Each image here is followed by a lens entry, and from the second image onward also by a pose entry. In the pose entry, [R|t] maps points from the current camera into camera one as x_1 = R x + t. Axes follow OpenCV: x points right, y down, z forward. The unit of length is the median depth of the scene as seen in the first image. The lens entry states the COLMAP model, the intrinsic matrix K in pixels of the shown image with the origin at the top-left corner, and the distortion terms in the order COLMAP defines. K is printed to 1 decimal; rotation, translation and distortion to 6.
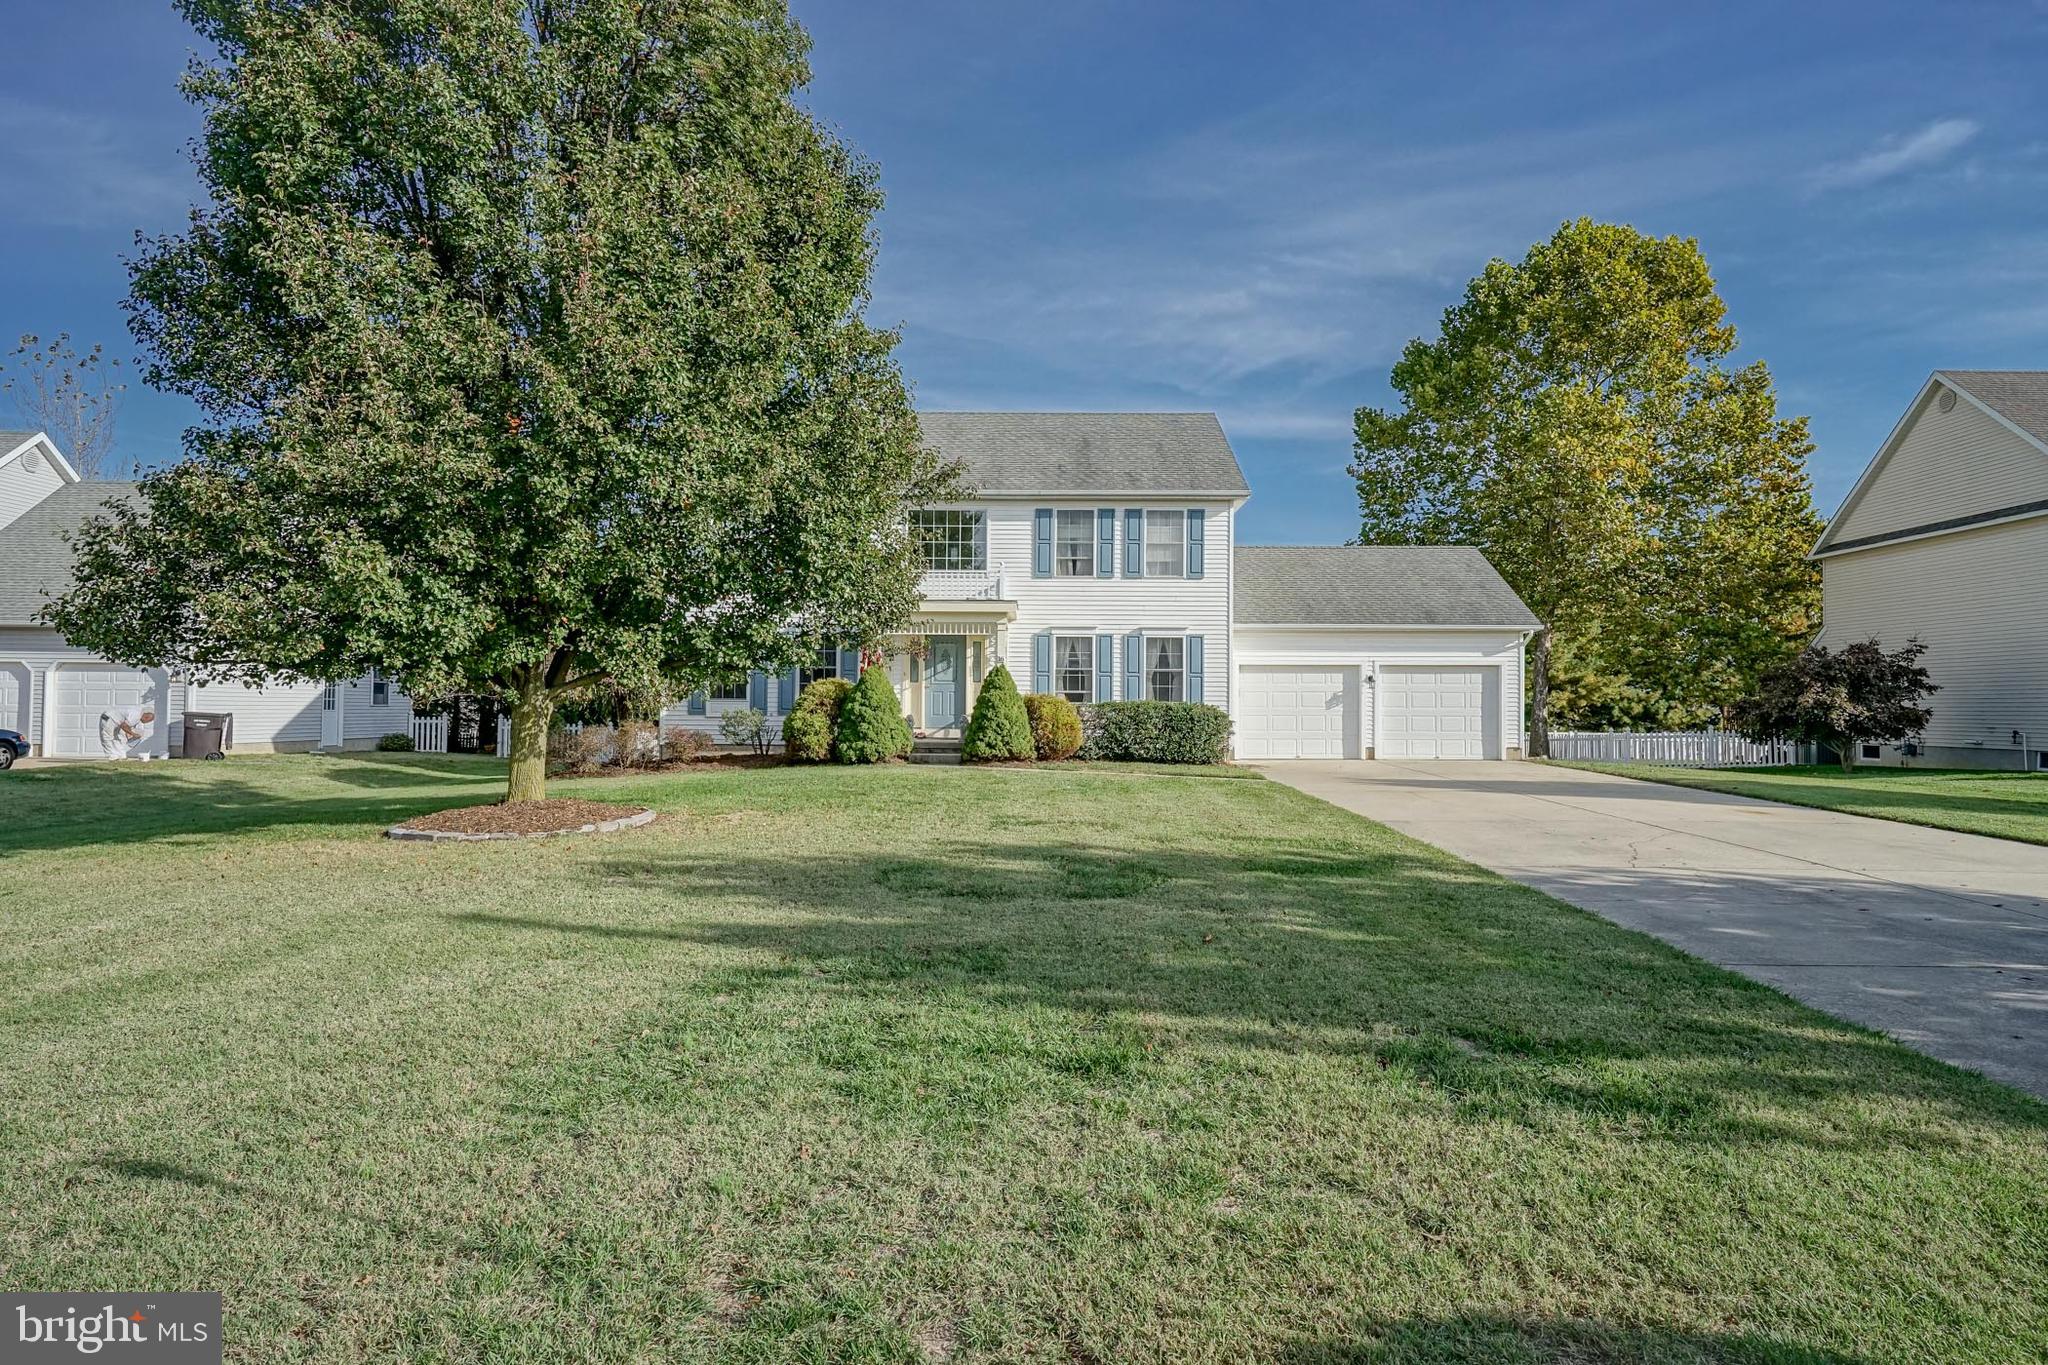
lens RADIAL K [[1123.8, 0, 1020.0], [0, 1123.8, 682.1], [0, 0, 1]] dist [-0.003276, -0.000517]
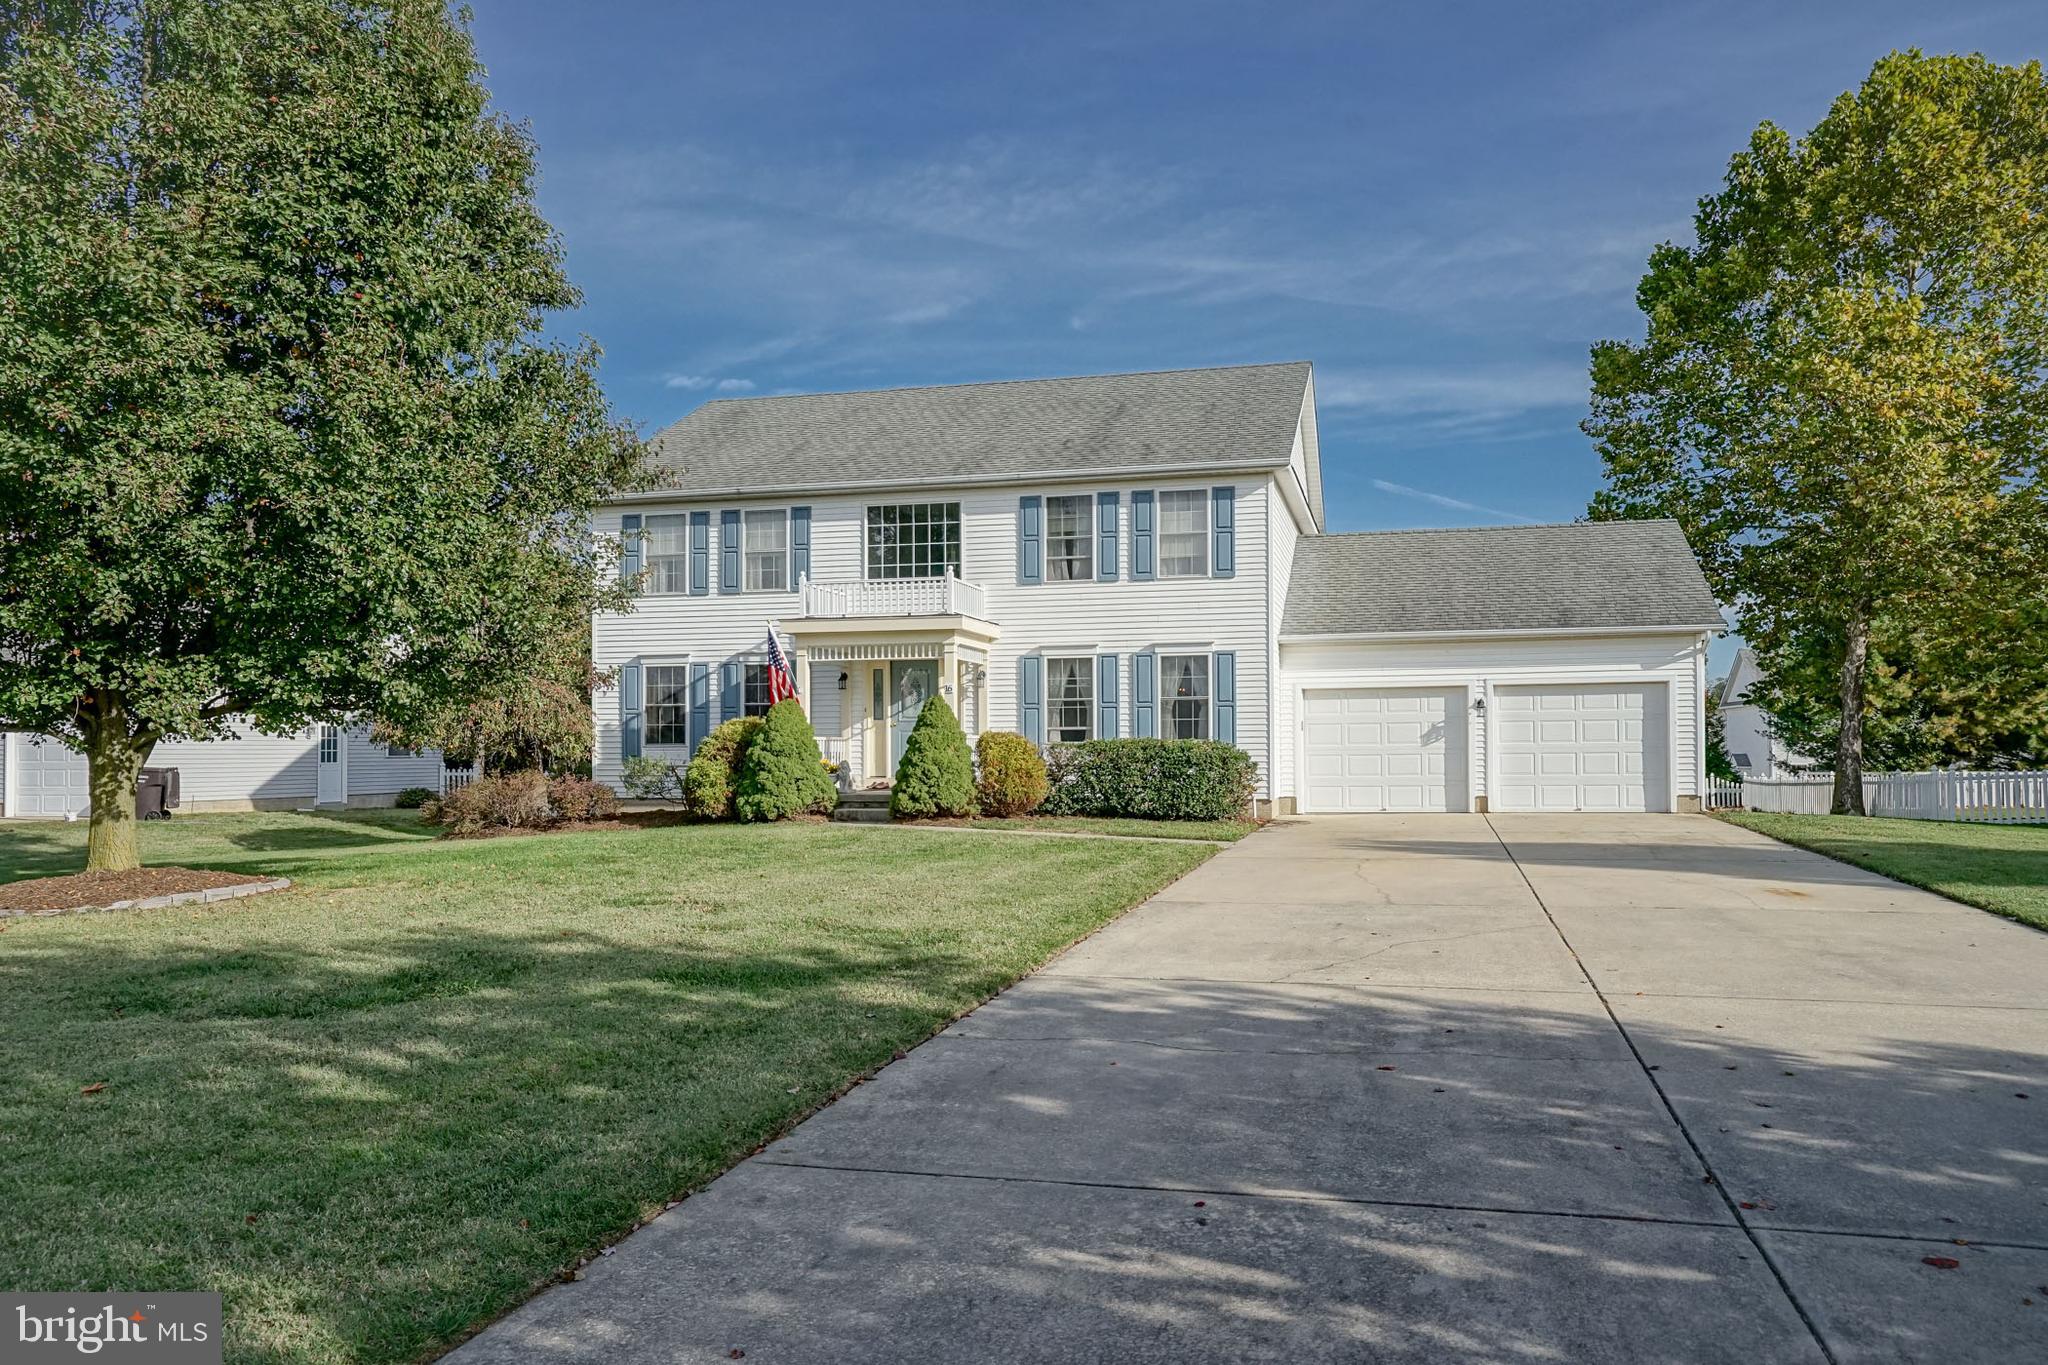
lens RADIAL K [[1363.0, 0, 1053.5], [0, 1363.0, 733.5], [0, 0, 1]] dist [-0.003488, 0.000983]
pose [[0.981042, -0.015971, -0.193137, 0.219106], [0.018108, 0.999793, 0.009303, 0.003120], [0.192948, -0.012623, 0.981128, 0.066502]]
